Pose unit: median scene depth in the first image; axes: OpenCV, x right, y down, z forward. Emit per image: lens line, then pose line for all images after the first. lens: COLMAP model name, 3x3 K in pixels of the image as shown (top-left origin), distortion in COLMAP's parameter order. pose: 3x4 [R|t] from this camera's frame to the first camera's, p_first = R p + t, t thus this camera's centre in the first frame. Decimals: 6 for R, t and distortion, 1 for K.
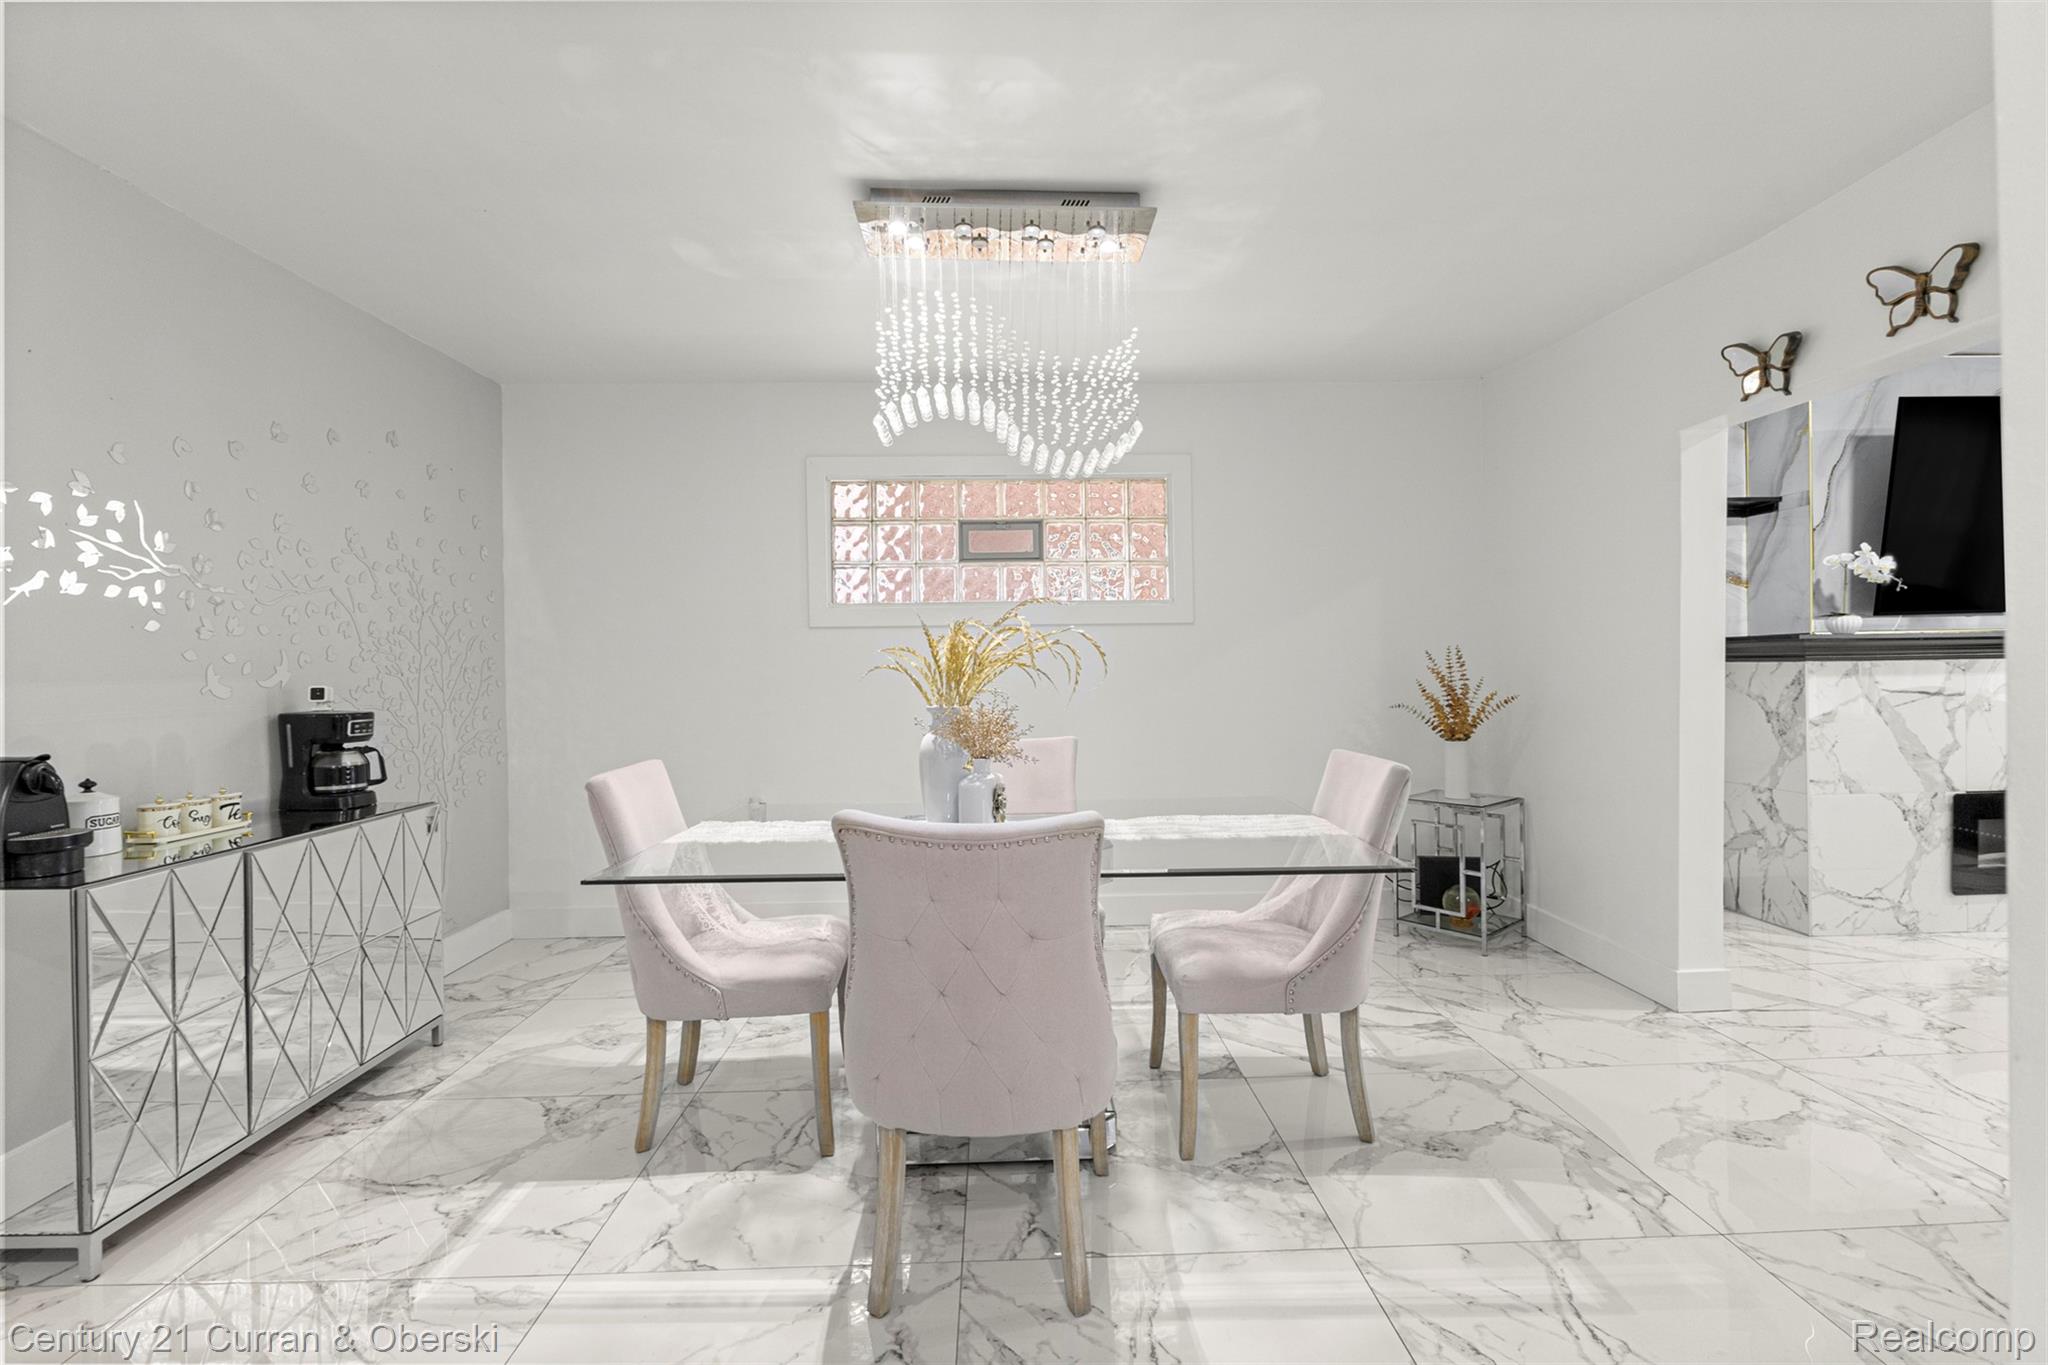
lens RADIAL K [[925.3, 0, 1023.3], [0, 925.3, 673.9], [0, 0, 1]] dist [-0.002863, -0.000369]
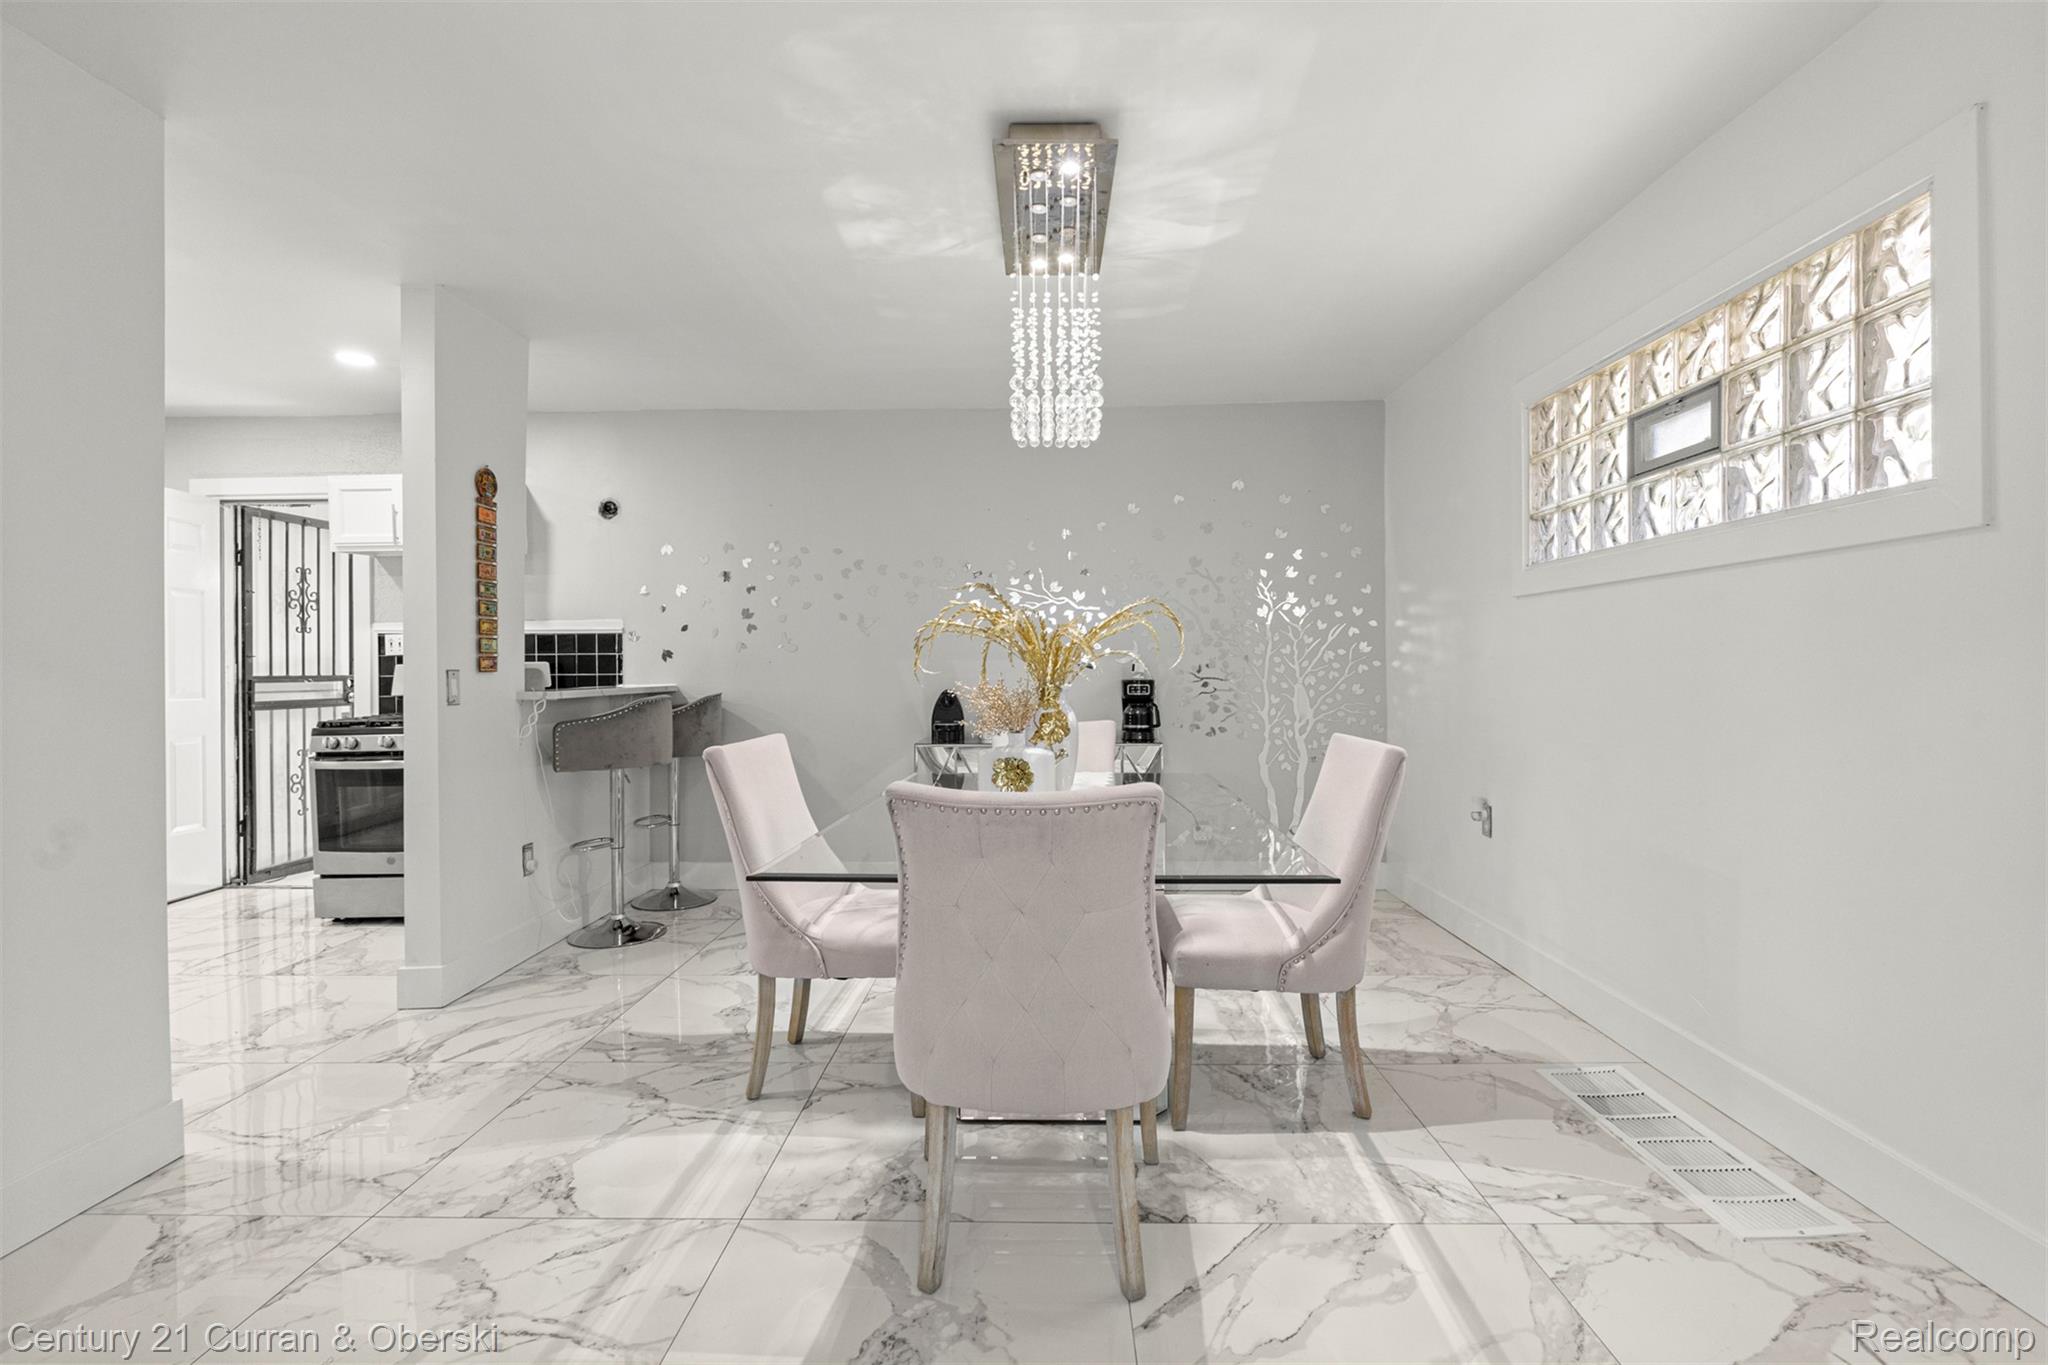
lens RADIAL K [[945.4, 0, 1022.8], [0, 945.4, 675.6], [0, 0, 1]] dist [-0.003566, -0.000320]
pose [[-0.057757, 0.022141, -0.998085, 0.716263], [-0.000321, 0.999754, 0.022196, -0.000588], [0.998331, 0.001603, -0.057735, 0.721848]]
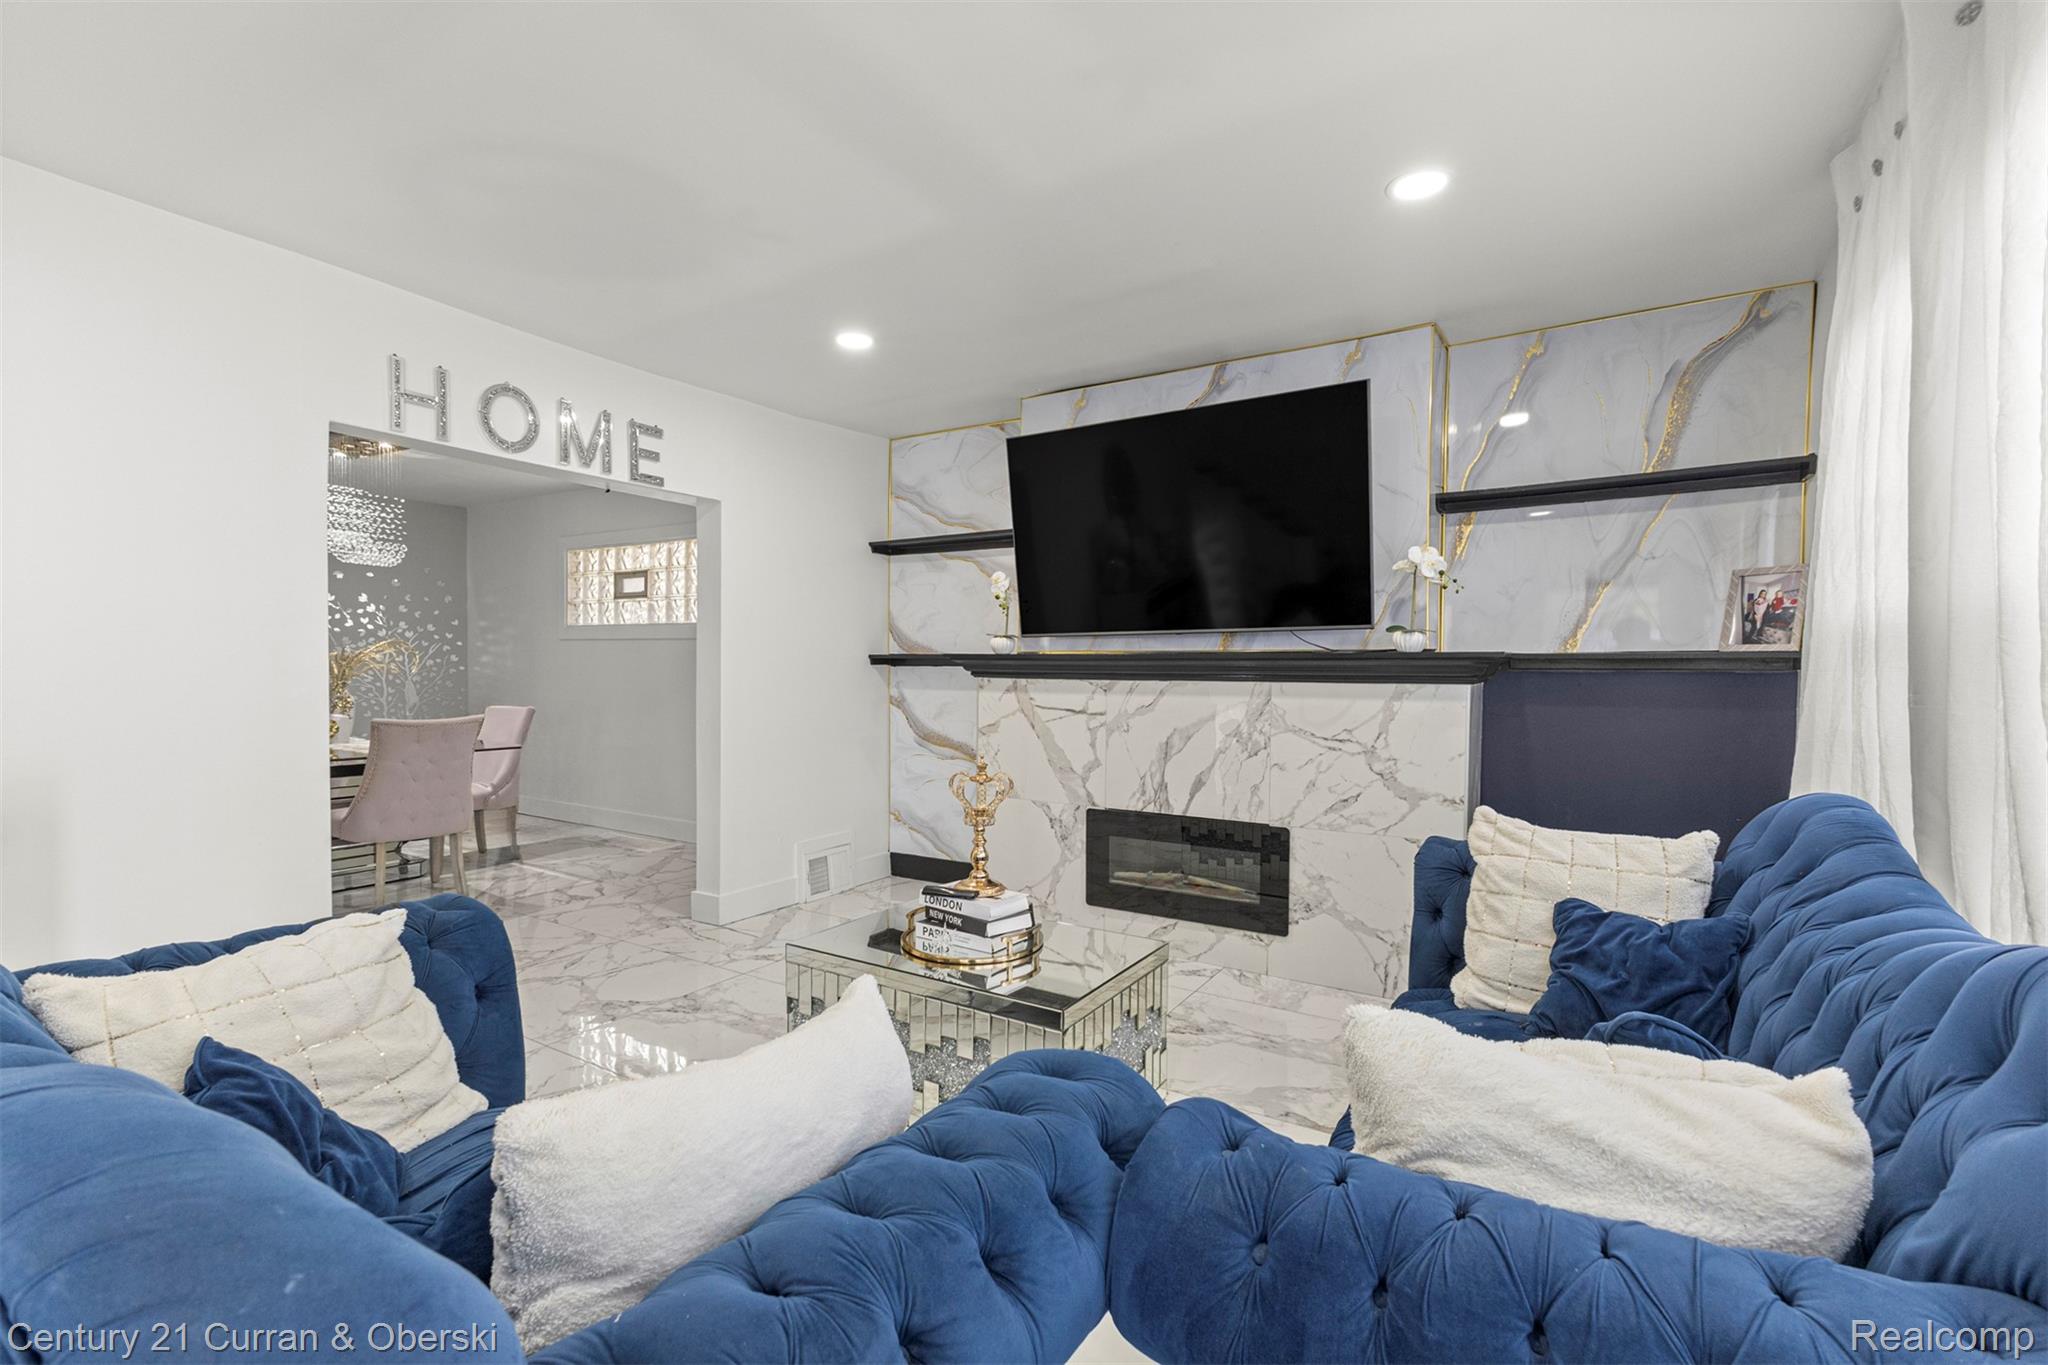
lens RADIAL K [[908.3, 0, 1037.1], [0, 908.3, 691.2], [0, 0, 1]] dist [0.002487, -0.000036]
pose [[0.834277, 0.039492, -0.549930, 1.634060], [-0.029752, 0.999203, 0.026621, -0.030603], [0.550543, -0.005848, 0.834786, 0.114494]]
